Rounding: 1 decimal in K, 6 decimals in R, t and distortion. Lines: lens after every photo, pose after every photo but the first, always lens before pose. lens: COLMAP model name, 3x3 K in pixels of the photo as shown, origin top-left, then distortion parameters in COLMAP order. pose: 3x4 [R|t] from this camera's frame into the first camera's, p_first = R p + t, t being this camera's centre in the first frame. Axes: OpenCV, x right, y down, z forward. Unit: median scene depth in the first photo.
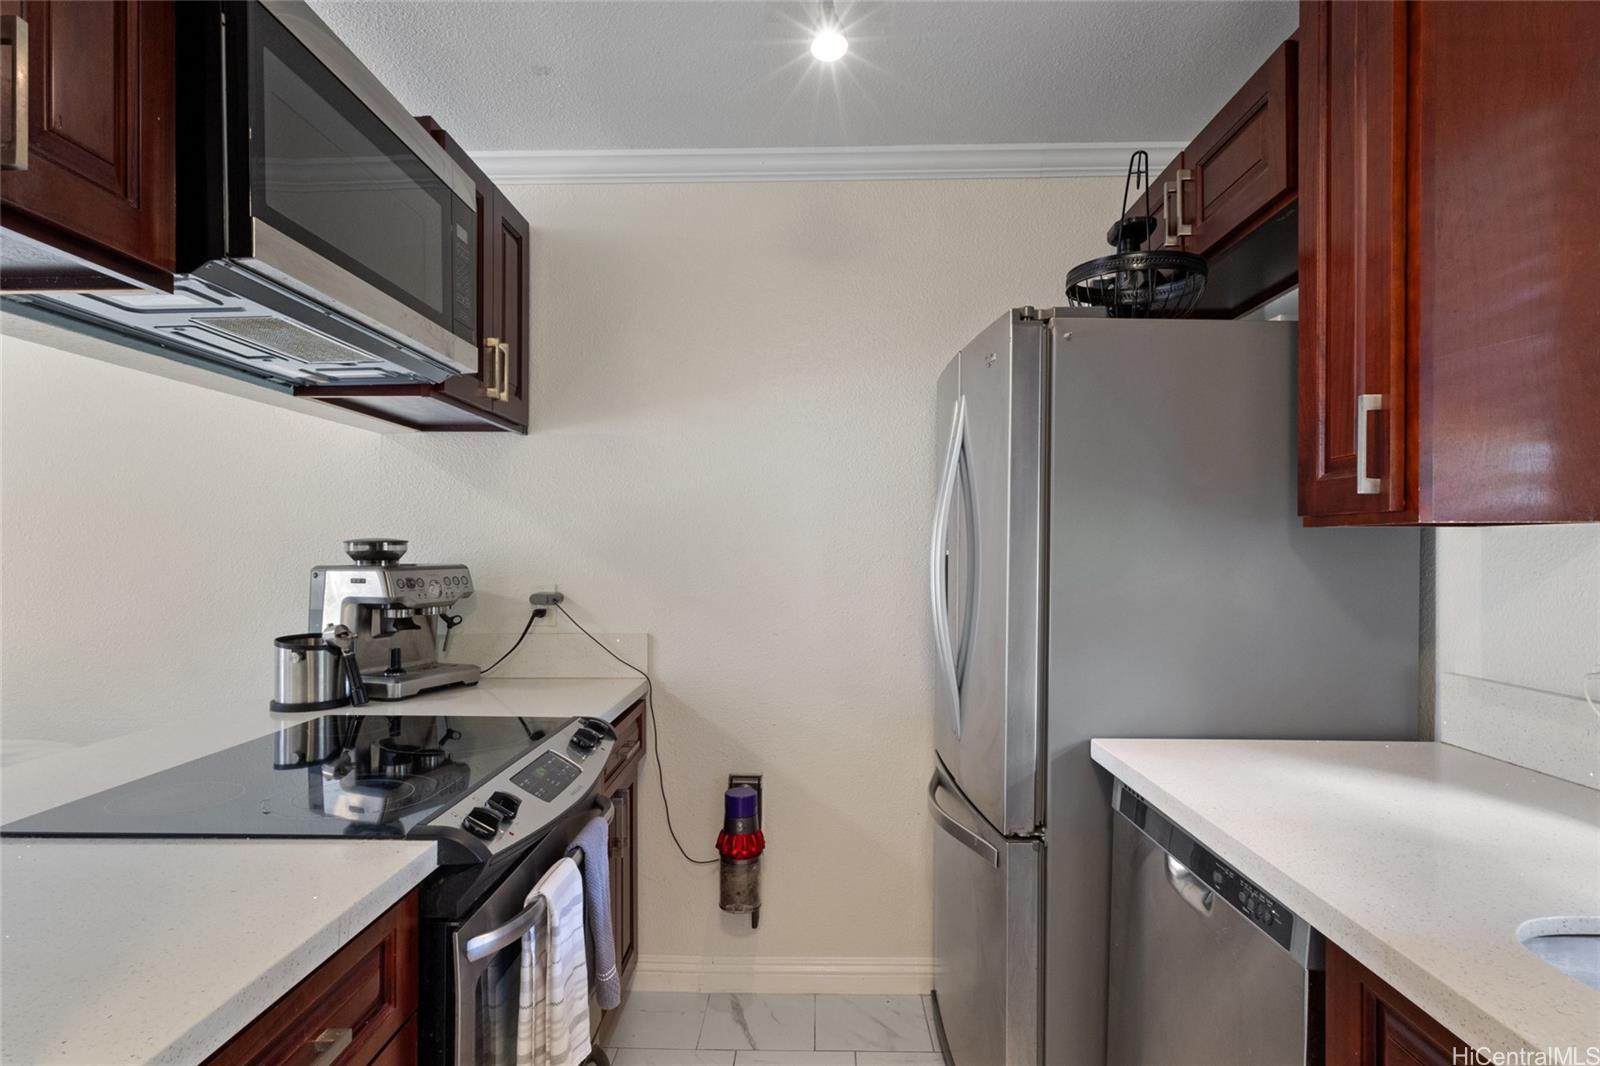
lens RADIAL K [[877.5, 0, 799.0], [0, 877.5, 537.9], [0, 0, 1]] dist [0.003341, 0.001392]
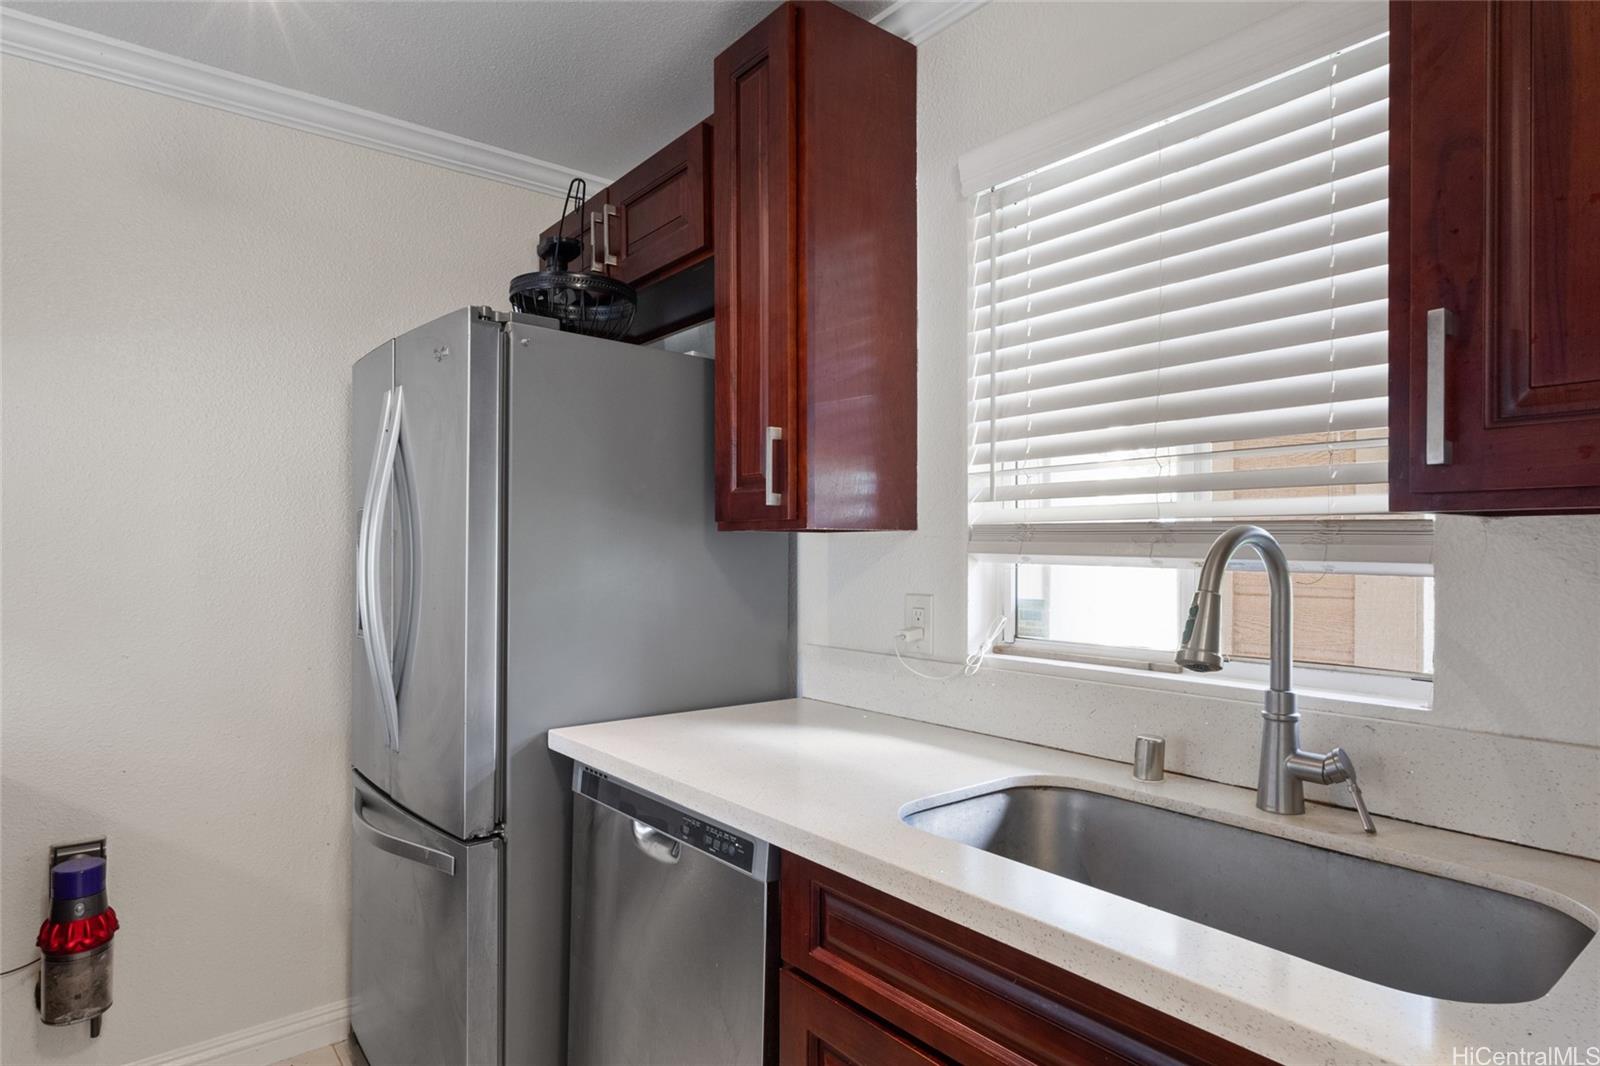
lens RADIAL K [[886.9, 0, 786.8], [0, 886.9, 538.6], [0, 0, 1]] dist [0.001471, 0.004009]
pose [[0.769352, 0.008397, 0.638770, -0.125983], [-0.007773, 0.999963, -0.003783, 0.001957], [-0.638777, -0.002055, 0.769389, 0.003555]]
